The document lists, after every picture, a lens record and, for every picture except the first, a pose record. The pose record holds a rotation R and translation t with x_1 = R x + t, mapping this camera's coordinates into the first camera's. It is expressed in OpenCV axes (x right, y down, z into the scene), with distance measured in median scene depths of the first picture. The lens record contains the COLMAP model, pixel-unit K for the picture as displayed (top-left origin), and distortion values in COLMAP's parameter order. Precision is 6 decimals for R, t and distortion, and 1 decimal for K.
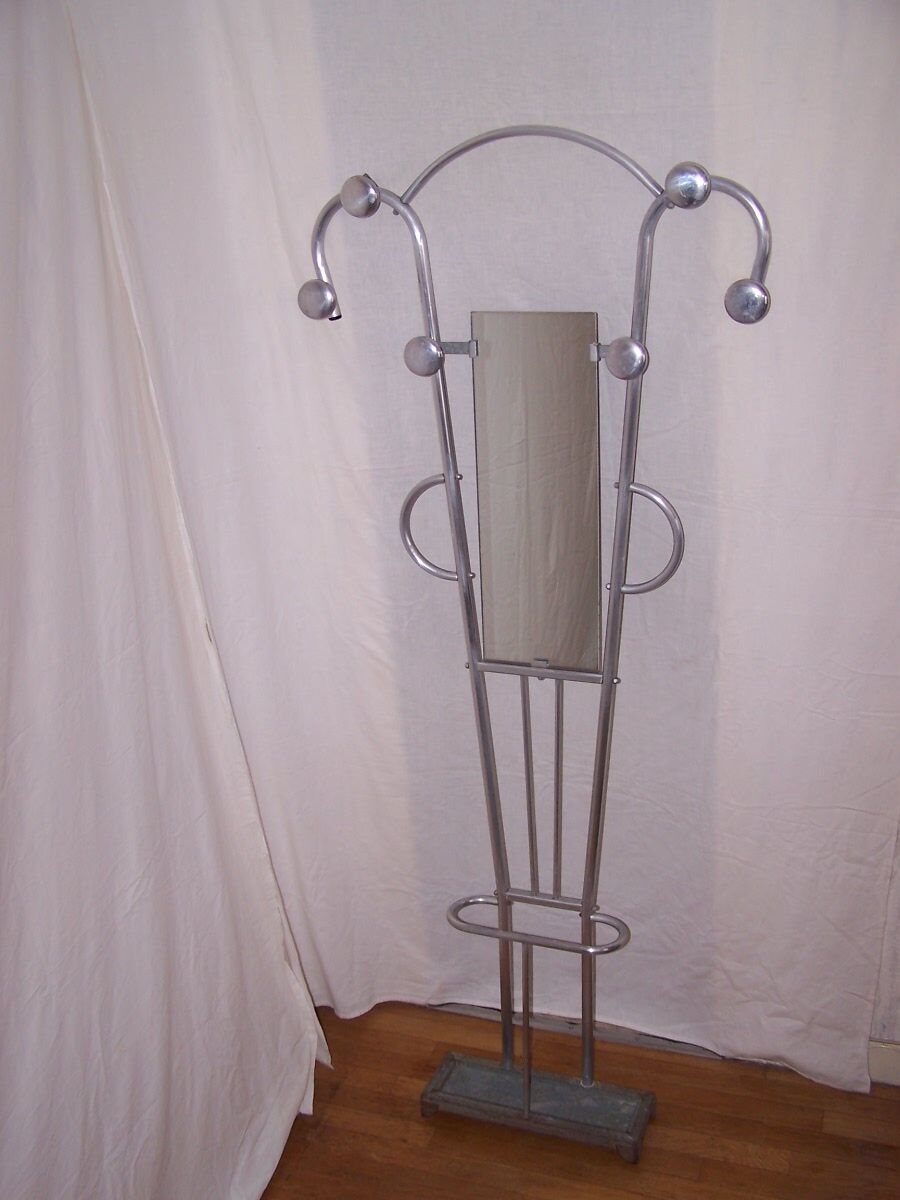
lens RADIAL K [[1368.2, 0, 450.0], [0, 1368.2, 600.0], [0, 0, 1]] dist [-0.175517, 0.196475]
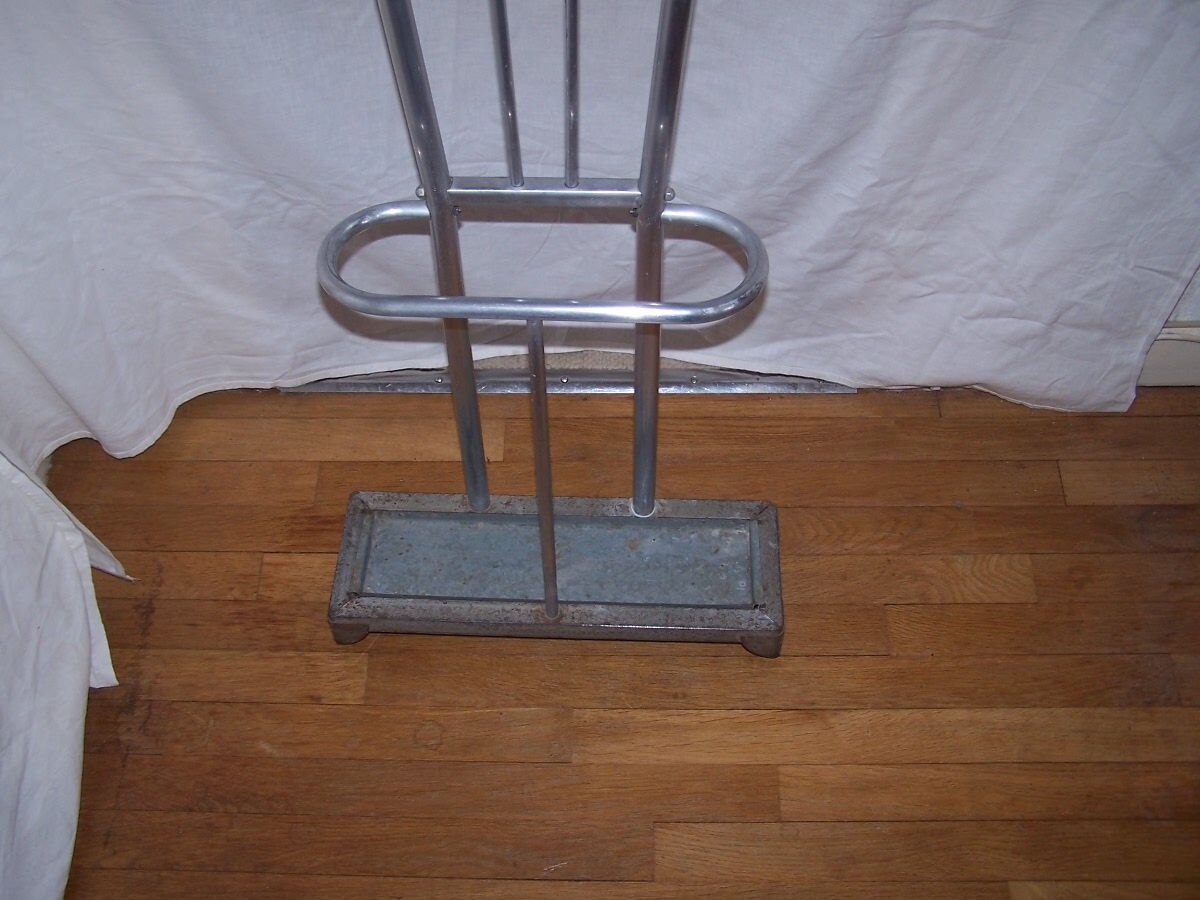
lens RADIAL K [[1368.2, 0, 600.0], [0, 1368.2, 450.0], [0, 0, 1]] dist [-0.175517, 0.196475]
pose [[0.946474, -0.234450, 0.221855, -0.023467], [0.088126, 0.848909, 0.521141, 0.069162], [-0.310516, -0.473695, 0.824132, 0.587138]]
